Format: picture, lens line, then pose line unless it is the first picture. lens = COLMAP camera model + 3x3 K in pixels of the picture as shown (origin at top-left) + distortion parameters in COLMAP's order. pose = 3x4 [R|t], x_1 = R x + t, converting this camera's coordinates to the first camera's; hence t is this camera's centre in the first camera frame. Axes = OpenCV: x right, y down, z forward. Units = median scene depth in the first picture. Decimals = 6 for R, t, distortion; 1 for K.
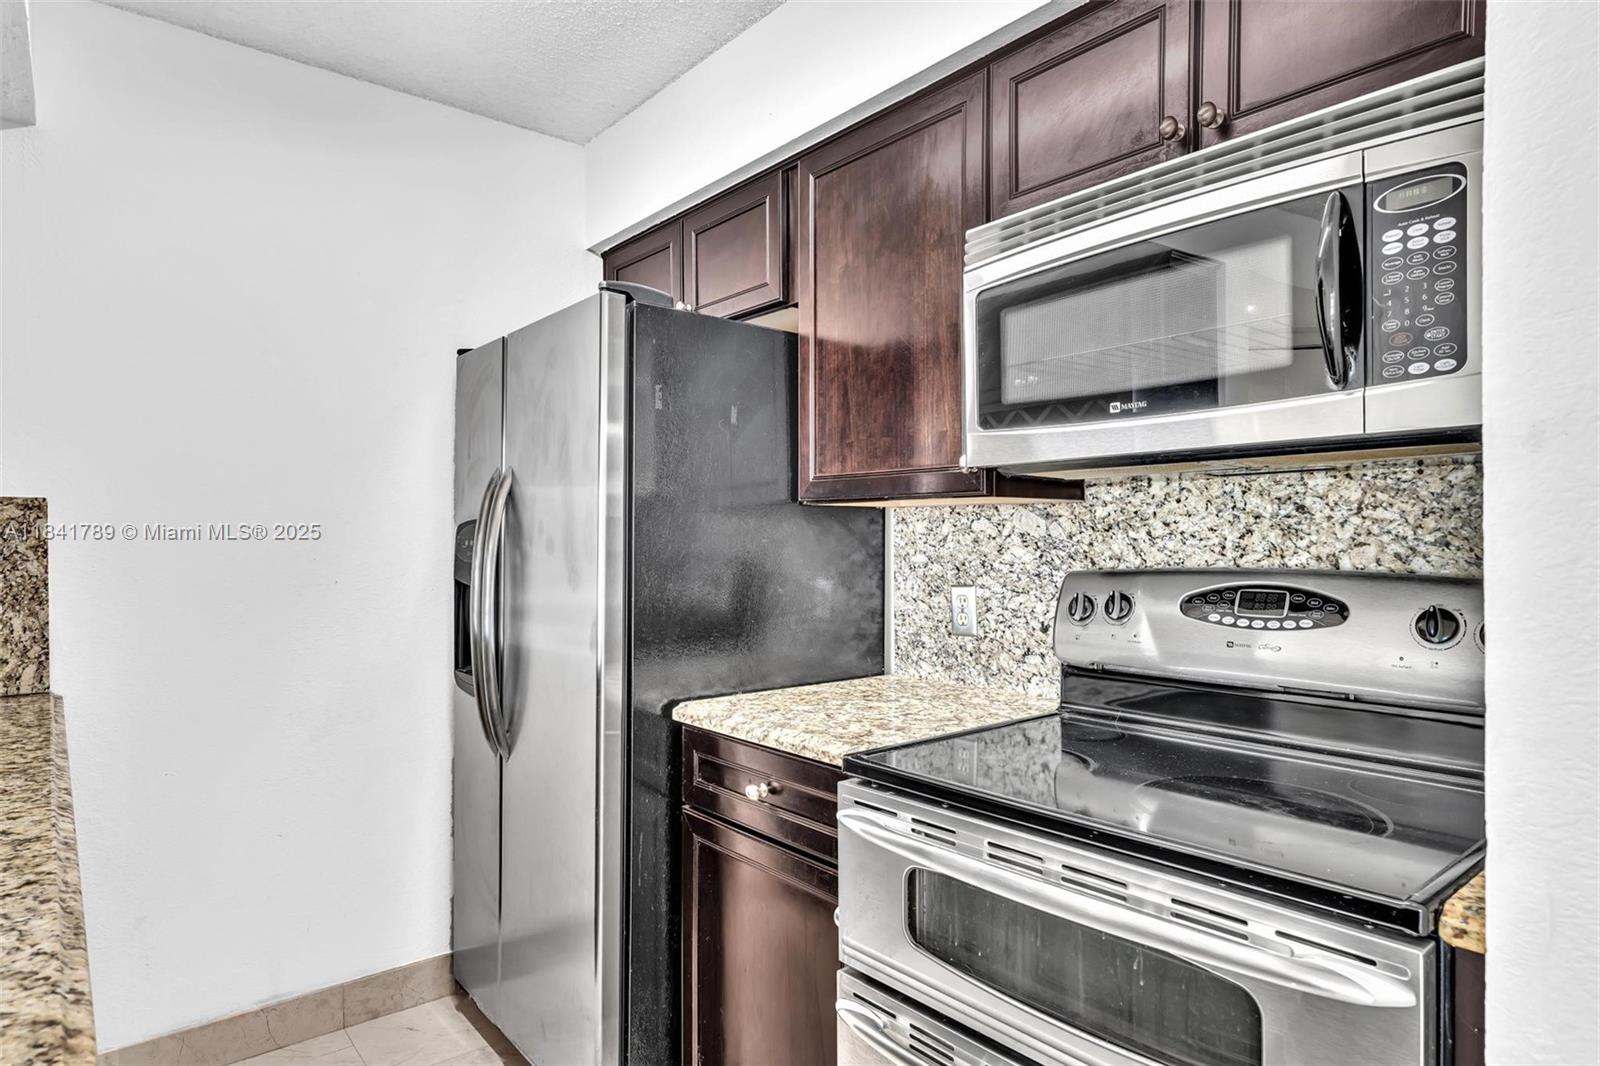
lens RADIAL K [[913.0, 0, 790.6], [0, 913.0, 543.4], [0, 0, 1]] dist [-0.002453, -0.000643]
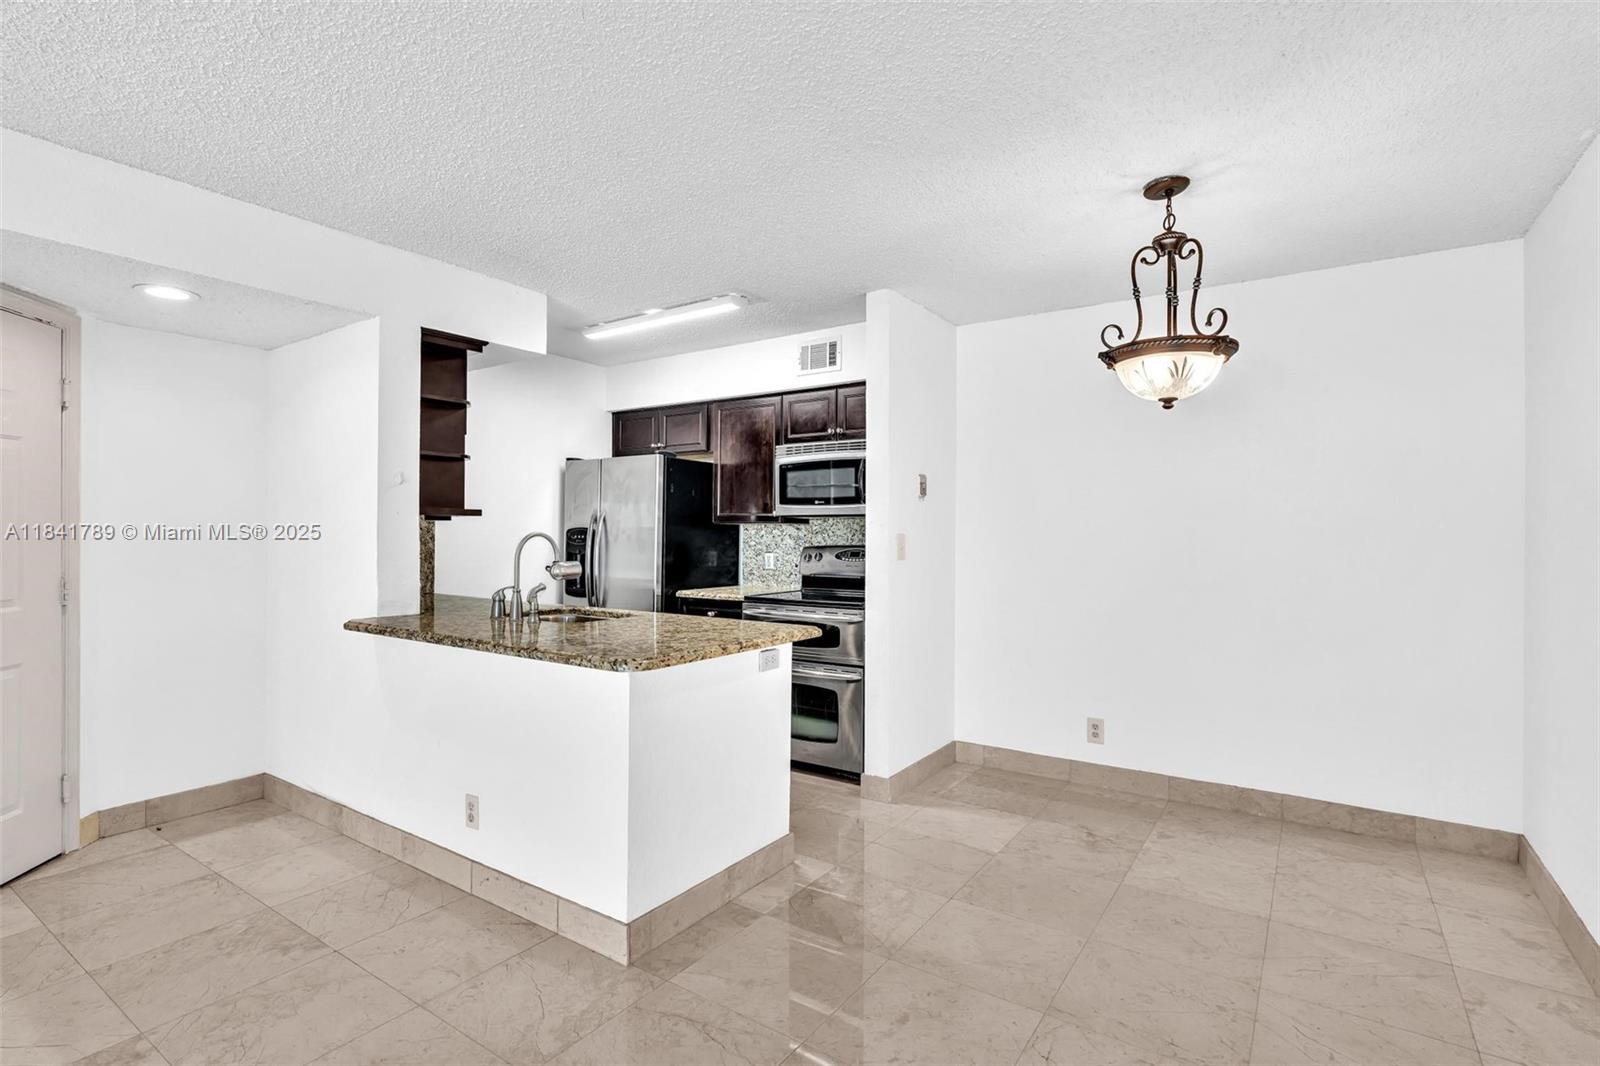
lens RADIAL K [[764.8, 0, 796.0], [0, 764.8, 532.1], [0, 0, 1]] dist [-0.002435, -0.000200]
pose [[0.958311, 0.006728, 0.285647, -0.542408], [-0.005352, 0.999970, -0.005596, -0.005713], [-0.285676, 0.003833, 0.958318, -1.728974]]
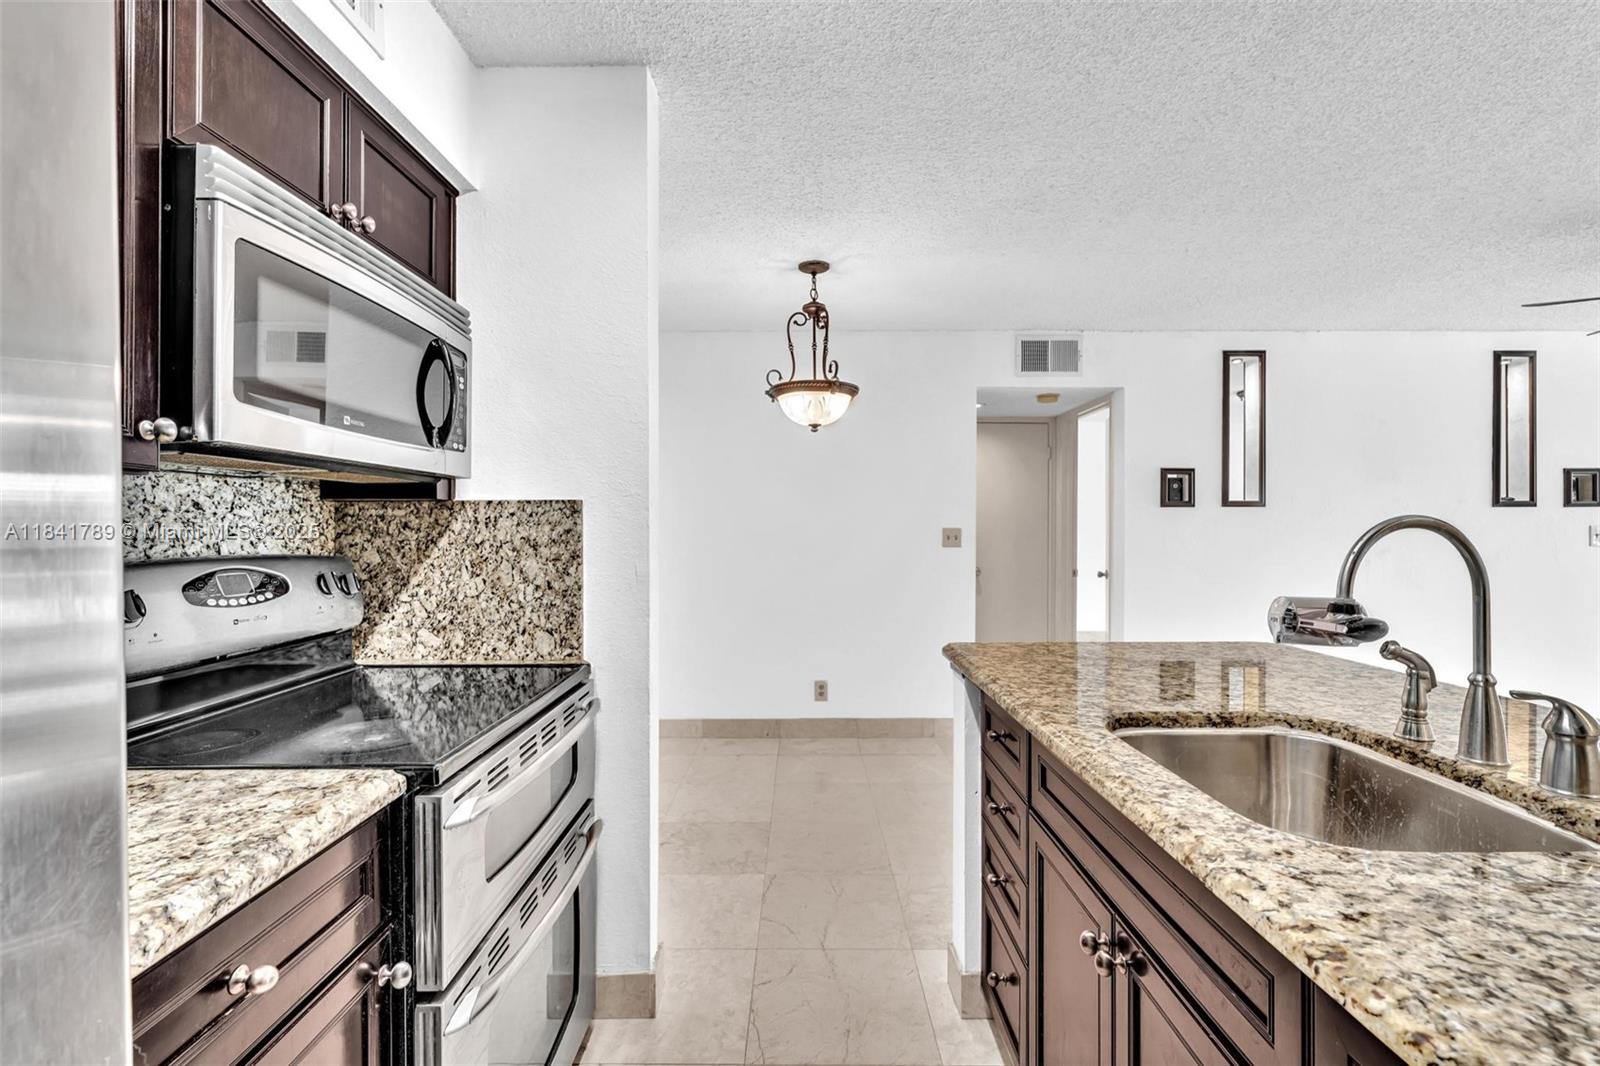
lens RADIAL K [[716.1, 0, 793.3], [0, 716.1, 528.2], [0, 0, 1]] dist [-0.005906, 0.002695]
pose [[-0.771808, 0.003514, 0.635845, -0.592758], [0.005096, 0.999987, 0.000660, -0.004804], [-0.635835, 0.003749, -0.771816, 1.162369]]
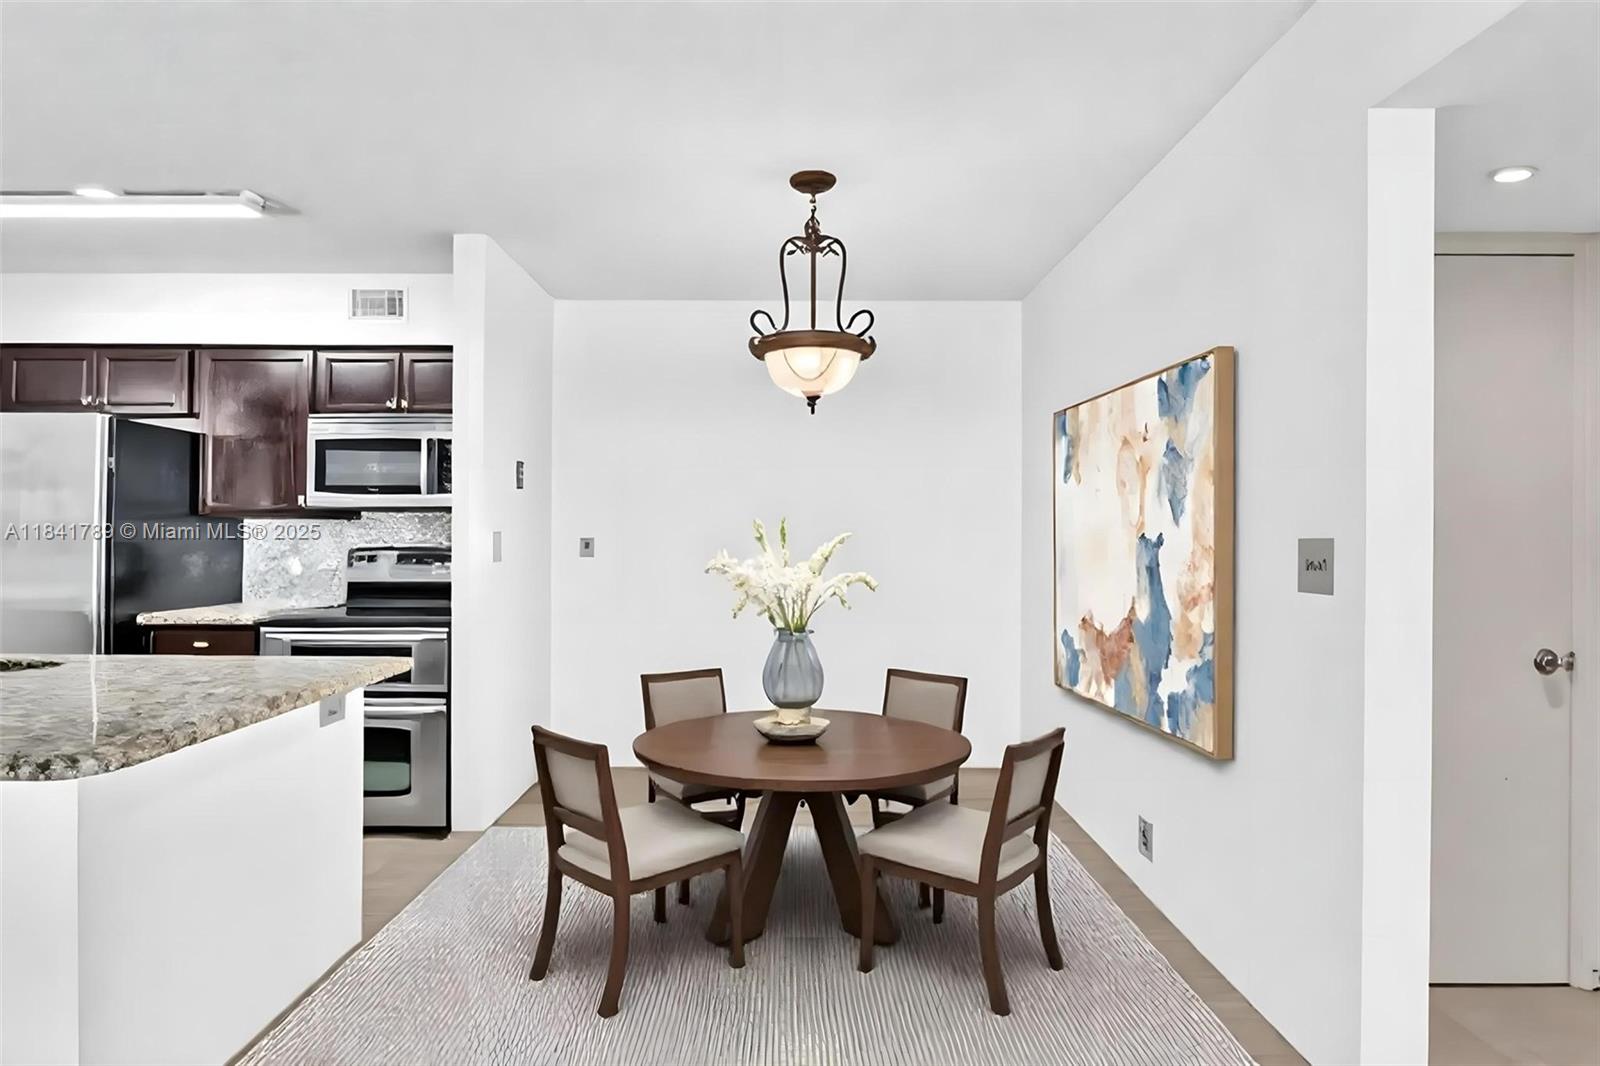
lens RADIAL K [[739.5, 0, 795.7], [0, 739.5, 536.5], [0, 0, 1]] dist [-0.005623, -0.001539]
pose [[0.629335, 0.002243, 0.777131, -0.555316], [-0.002774, 0.999996, -0.000640, -0.001935], [-0.777129, -0.001753, 0.629338, -1.365687]]
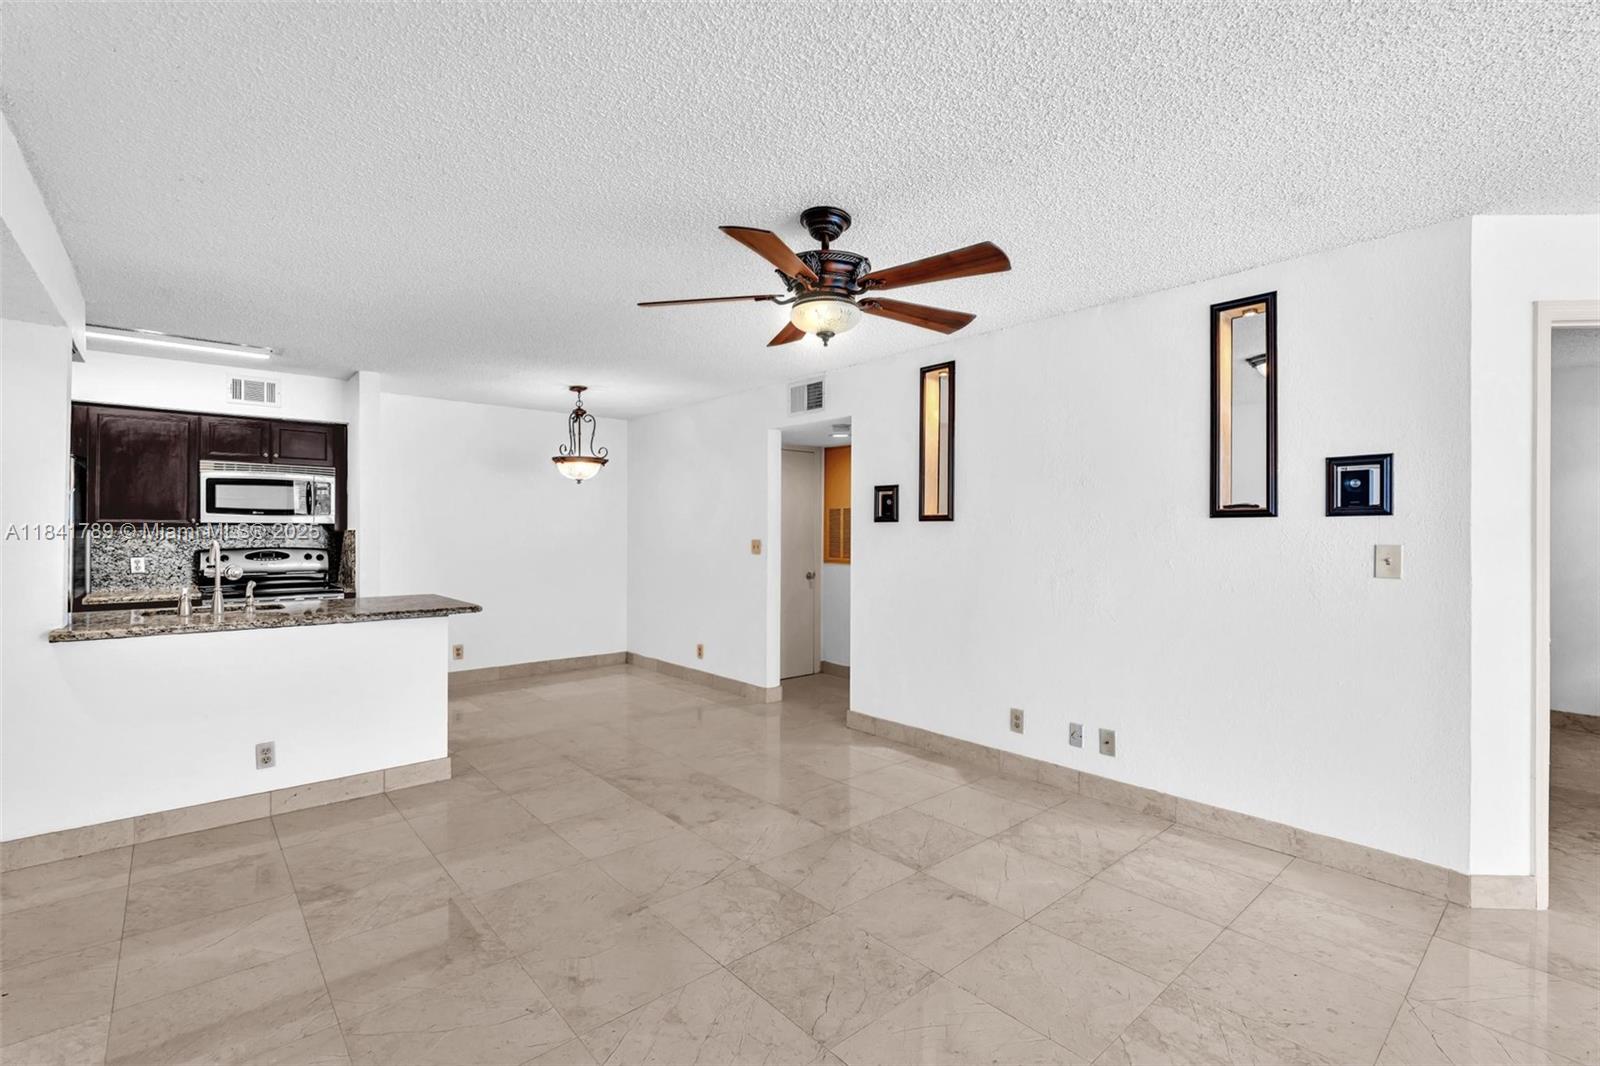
lens RADIAL K [[716.1, 0, 797.2], [0, 716.1, 534.8], [0, 0, 1]] dist [-0.005906, 0.002695]
pose [[-0.036461, -0.001163, 0.999334, -2.855030], [0.003111, 0.999994, 0.001277, -0.028074], [-0.999330, 0.003156, -0.036457, -1.362976]]
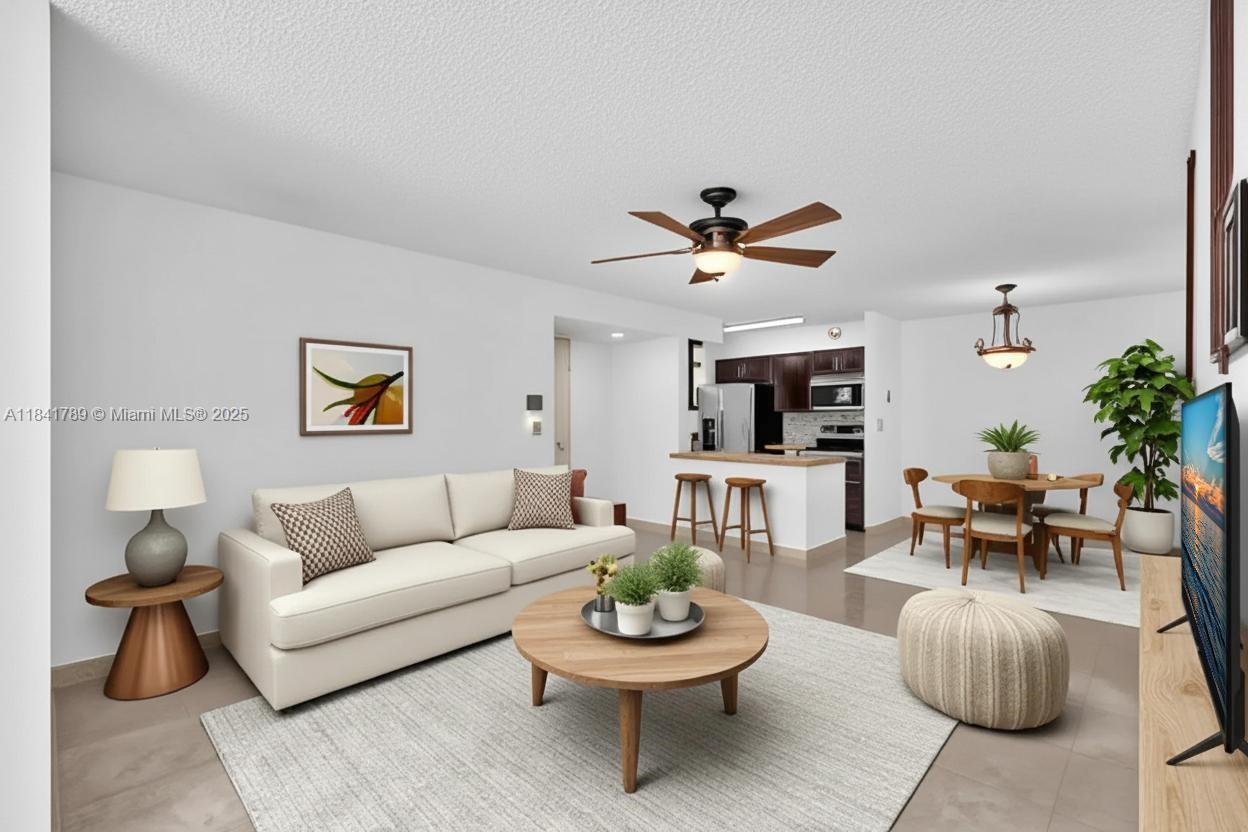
lens RADIAL K [[576.8, 0, 627.3], [0, 576.8, 421.1], [0, 0, 1]] dist [-0.005623, -0.001539]
pose [[0.990821, 0.002747, 0.135151, -1.820300], [-0.002552, 0.999995, -0.001615, 0.006366], [-0.135154, 0.001255, 0.990824, -3.260108]]
